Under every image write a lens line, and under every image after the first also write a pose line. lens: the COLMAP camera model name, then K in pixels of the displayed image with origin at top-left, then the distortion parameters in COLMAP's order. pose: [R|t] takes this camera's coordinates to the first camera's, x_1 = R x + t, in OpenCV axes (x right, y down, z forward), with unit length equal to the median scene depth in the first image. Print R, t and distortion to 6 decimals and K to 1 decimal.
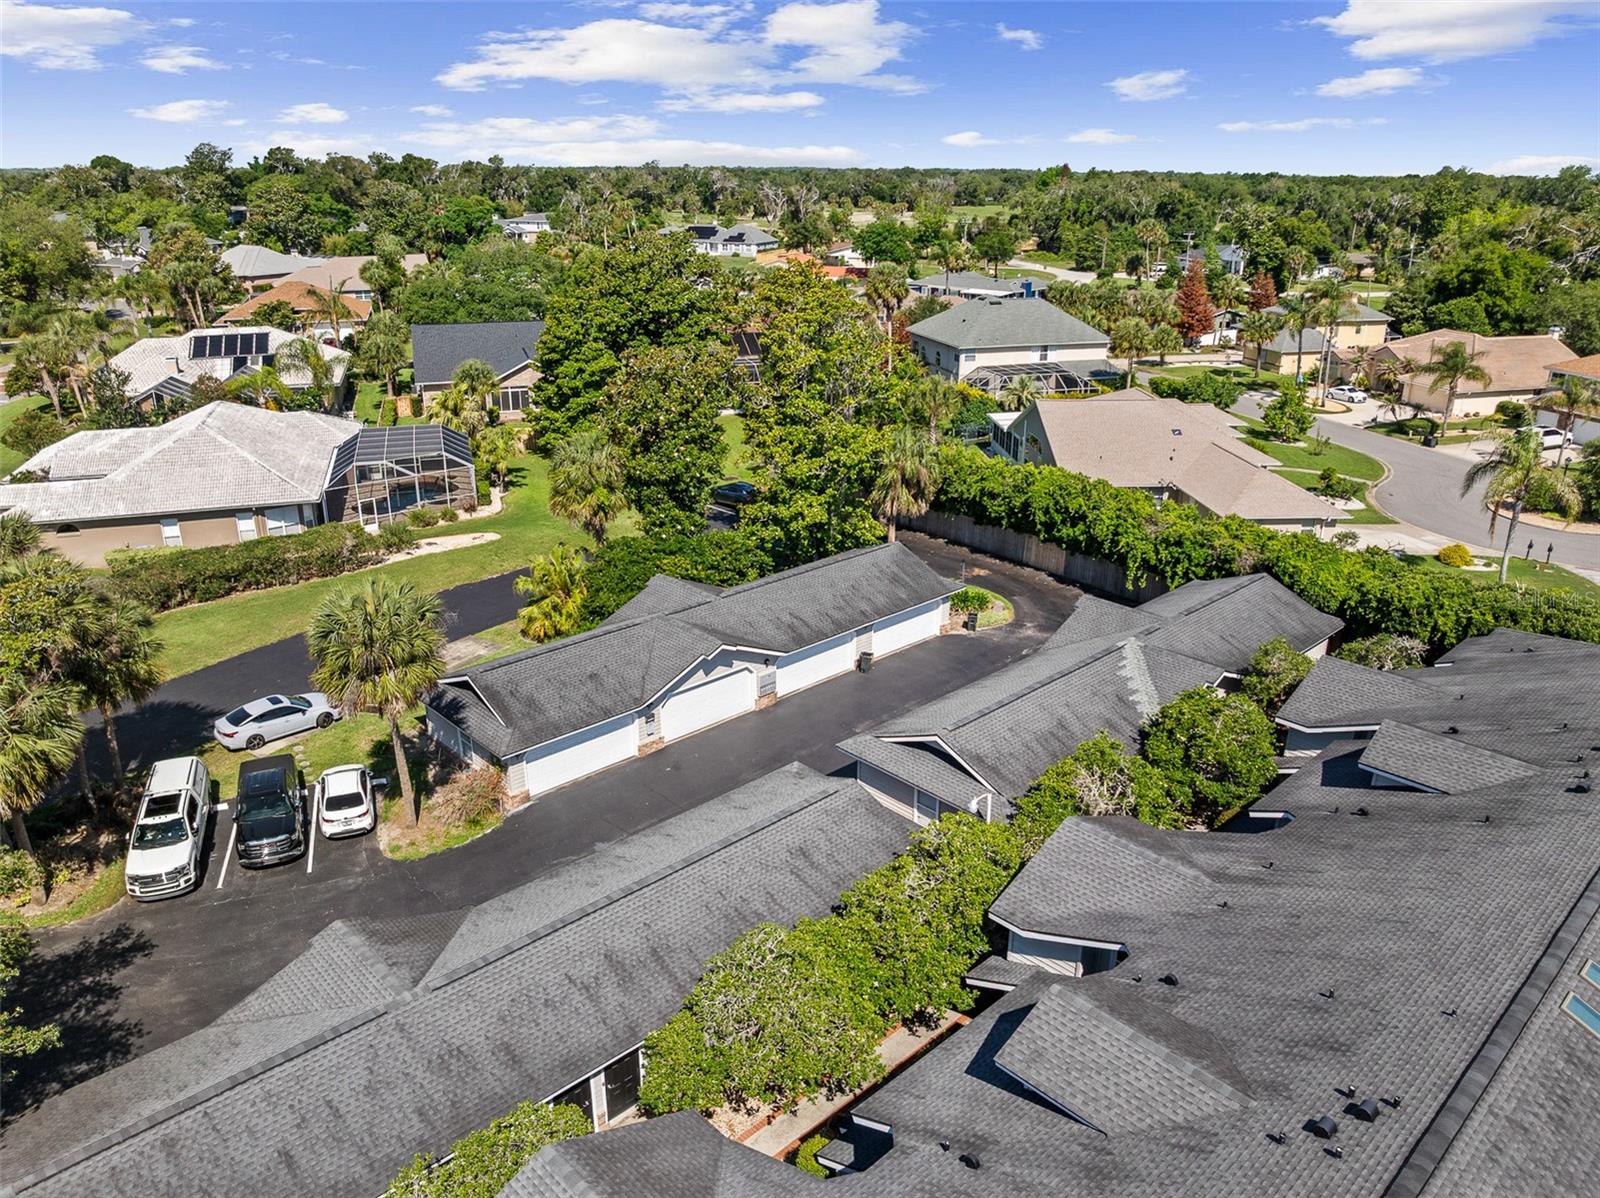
lens RADIAL K [[1133.8, 0, 800.0], [0, 1133.8, 599.0], [0, 0, 1]] dist [-0.034726, -0.004326]
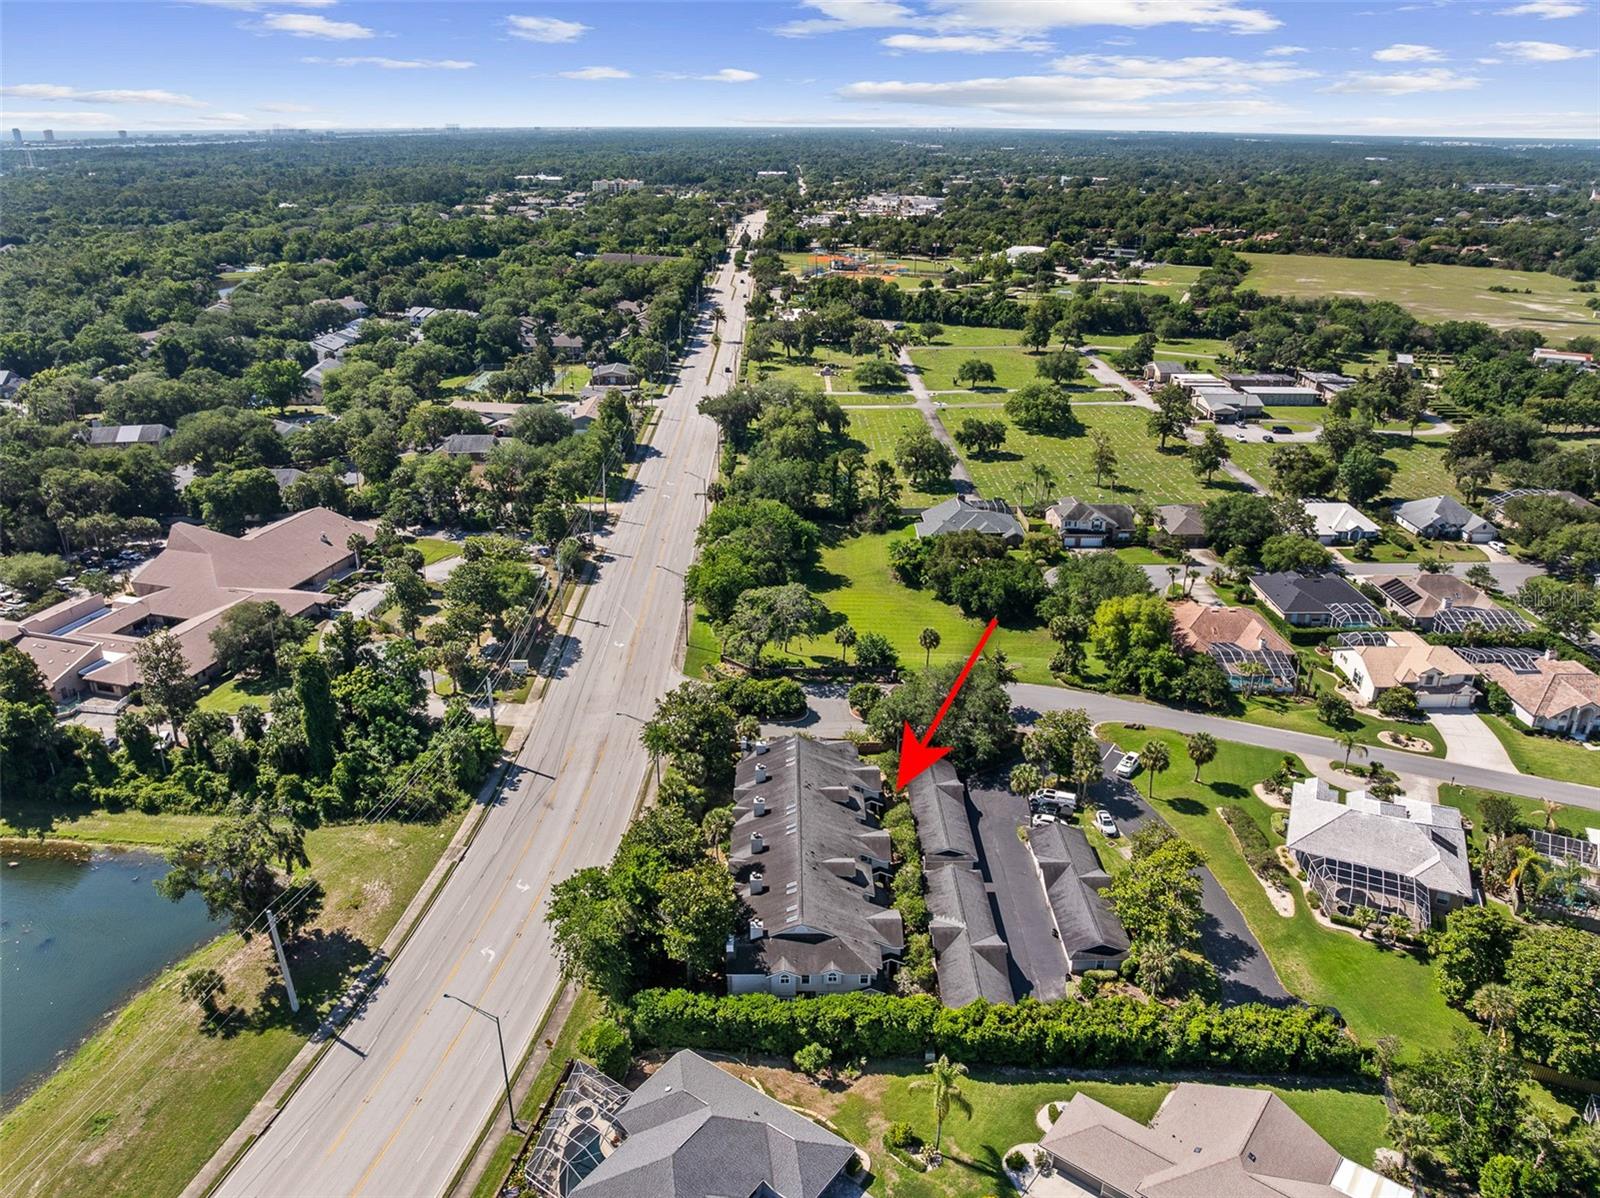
lens RADIAL K [[1133.8, 0, 800.0], [0, 1133.8, 599.0], [0, 0, 1]] dist [-0.034726, -0.004326]
pose [[-0.677414, 0.278511, -0.680839, 1.751322], [-0.268534, 0.768049, 0.581369, -1.644131], [0.684836, 0.576656, -0.445497, 1.158895]]
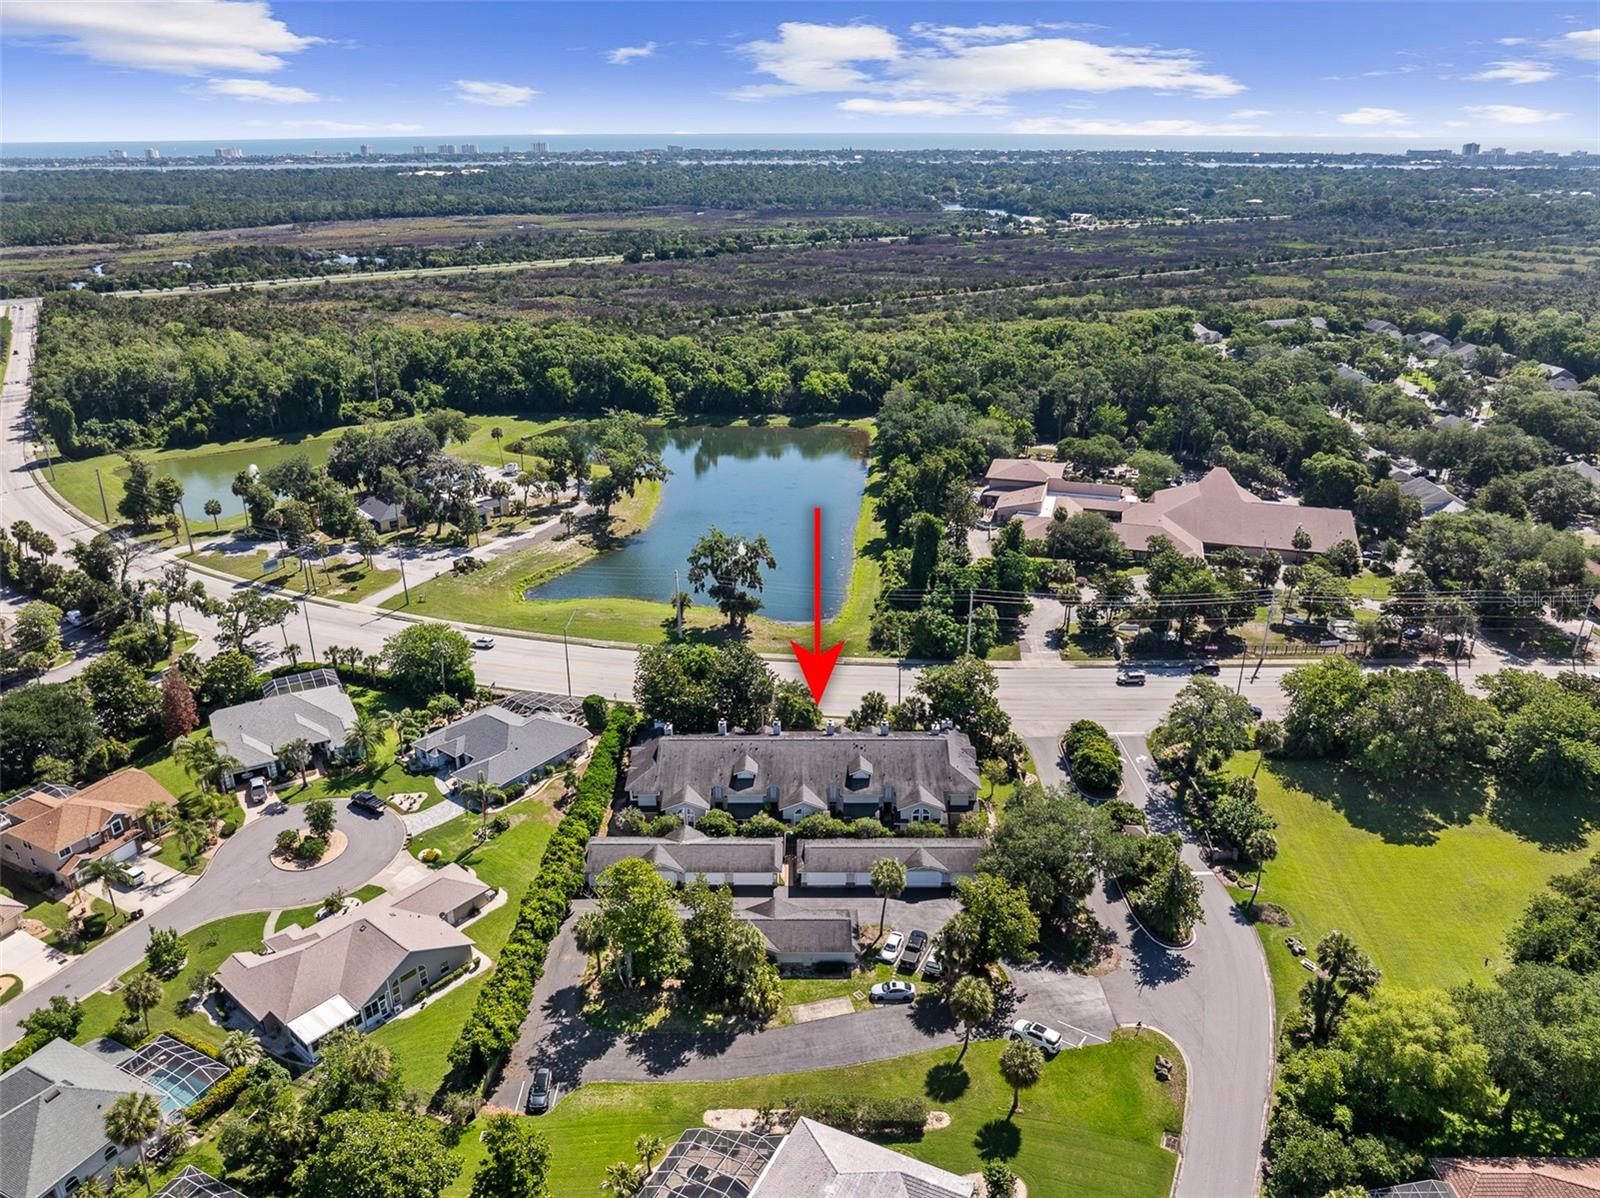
lens RADIAL K [[1133.8, 0, 800.0], [0, 1133.8, 599.0], [0, 0, 1]] dist [-0.034726, -0.004326]
pose [[-0.724715, -0.269355, 0.634220, -1.380074], [0.241940, 0.762354, 0.600235, -1.796942], [-0.645177, 0.588443, -0.487322, 1.493360]]
